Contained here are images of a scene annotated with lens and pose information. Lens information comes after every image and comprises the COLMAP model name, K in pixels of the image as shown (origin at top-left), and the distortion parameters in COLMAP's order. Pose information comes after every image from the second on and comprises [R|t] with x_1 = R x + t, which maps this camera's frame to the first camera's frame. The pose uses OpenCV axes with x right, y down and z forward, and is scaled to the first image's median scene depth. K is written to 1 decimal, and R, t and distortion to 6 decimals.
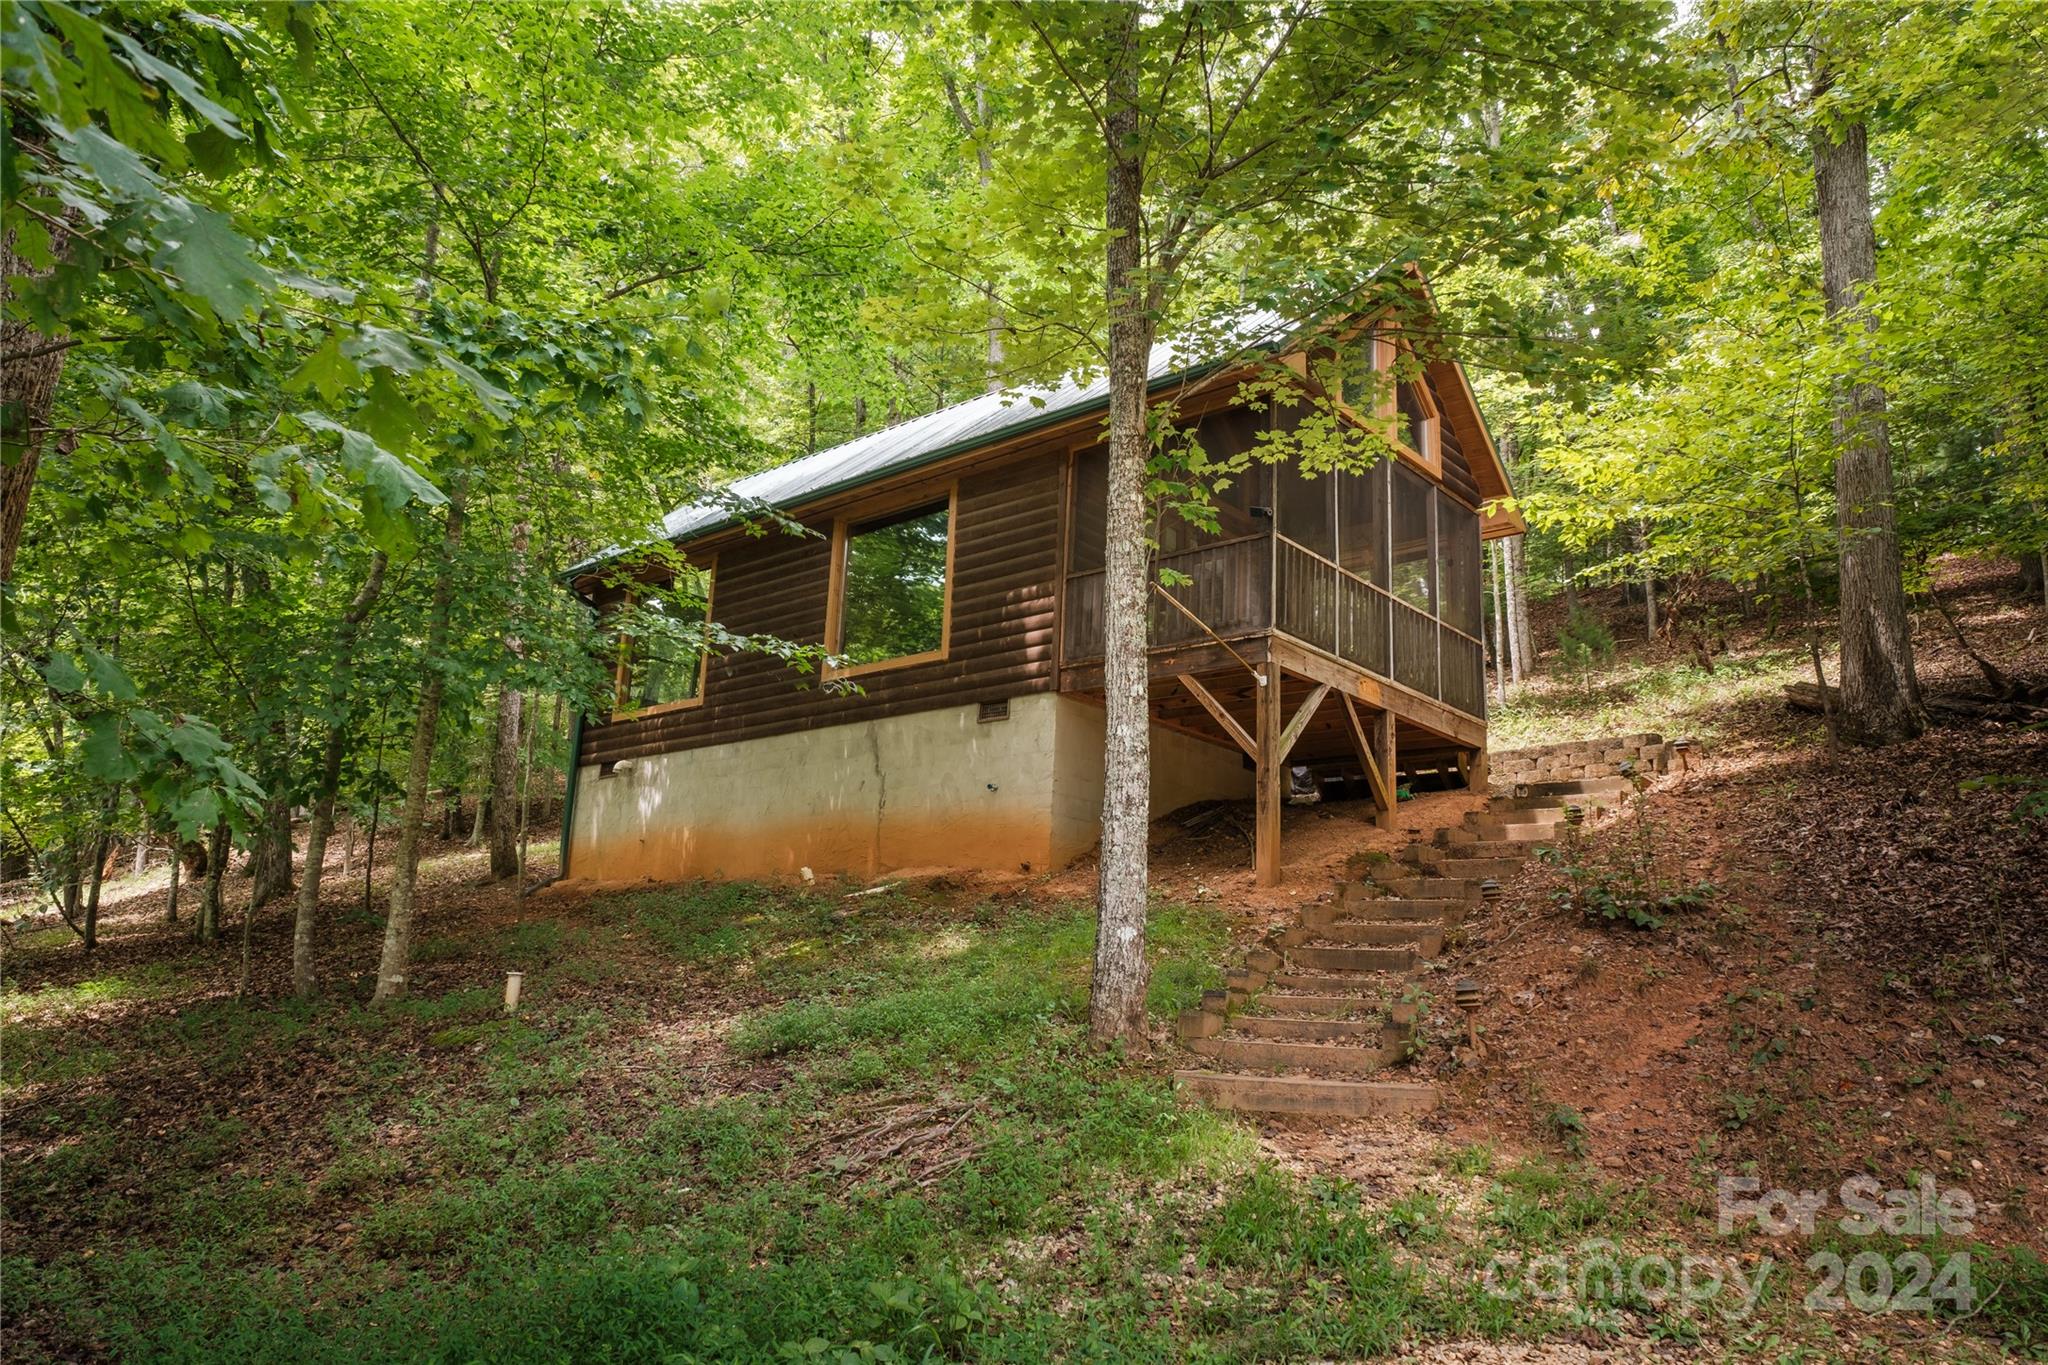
lens RADIAL K [[1464.1, 0, 1024.5], [0, 1464.1, 737.6], [0, 0, 1]] dist [-0.002452, -0.001209]
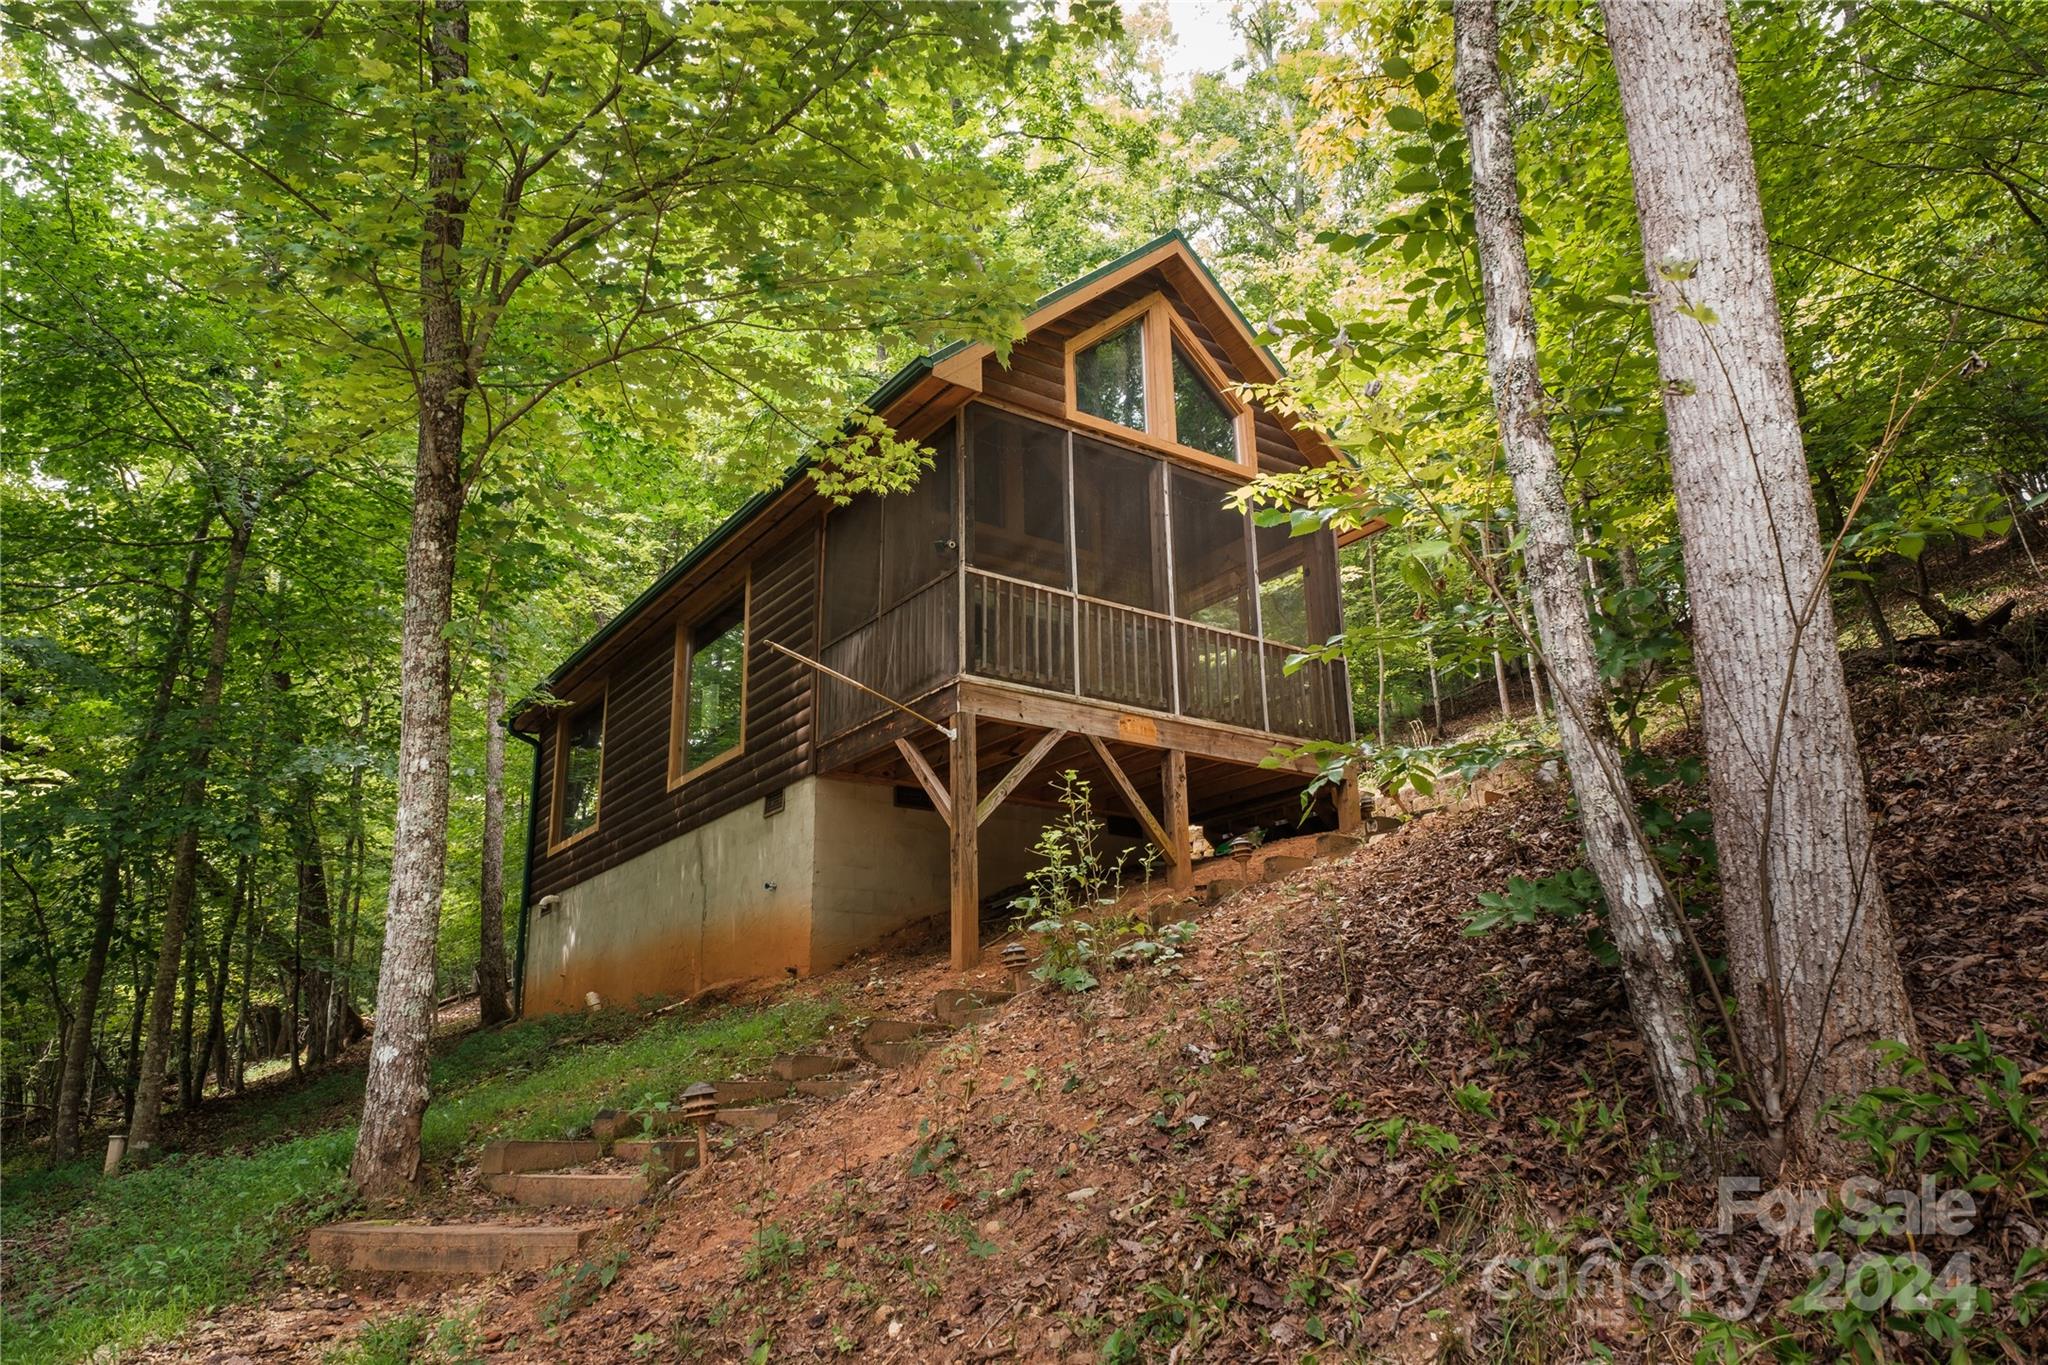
lens RADIAL K [[1464.1, 0, 1024.5], [0, 1464.1, 737.6], [0, 0, 1]] dist [-0.002452, -0.001209]
pose [[0.968639, -0.125890, -0.214219, 0.369642], [0.110681, 0.990499, -0.081620, 0.037056], [0.222459, 0.055351, 0.973370, 0.149798]]
